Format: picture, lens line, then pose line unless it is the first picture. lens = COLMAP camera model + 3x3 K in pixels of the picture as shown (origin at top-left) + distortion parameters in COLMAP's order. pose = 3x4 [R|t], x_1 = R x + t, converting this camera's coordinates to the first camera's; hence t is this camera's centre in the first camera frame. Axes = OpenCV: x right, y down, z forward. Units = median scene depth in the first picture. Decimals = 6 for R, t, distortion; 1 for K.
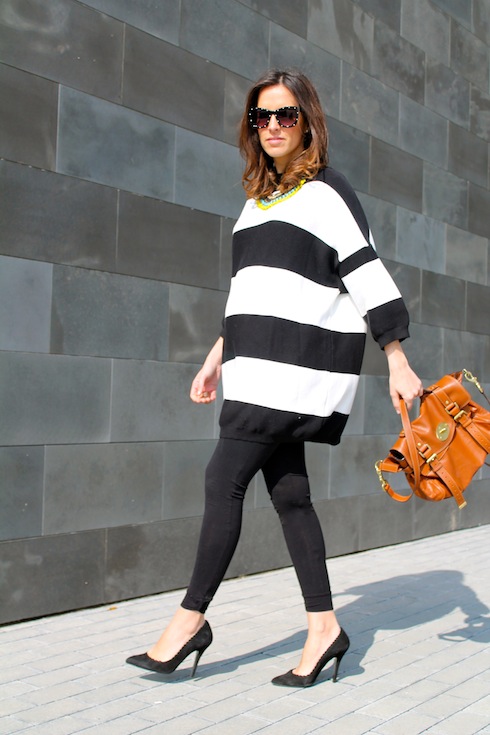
lens RADIAL K [[991.8, 0, 245.0], [0, 991.8, 367.5], [0, 0, 1]] dist [-0.051562, 0.042634]
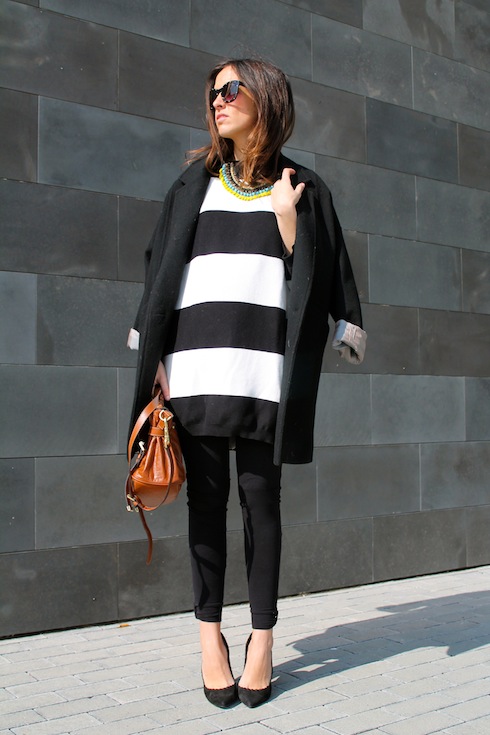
lens RADIAL K [[894.3, 0, 245.0], [0, 894.3, 367.5], [0, 0, 1]] dist [-0.081157, 0.085877]
pose [[0.951937, -0.055463, -0.301230, 0.249913], [0.045898, 0.998195, -0.038744, 0.030410], [0.302835, 0.023056, 0.952764, 0.200204]]
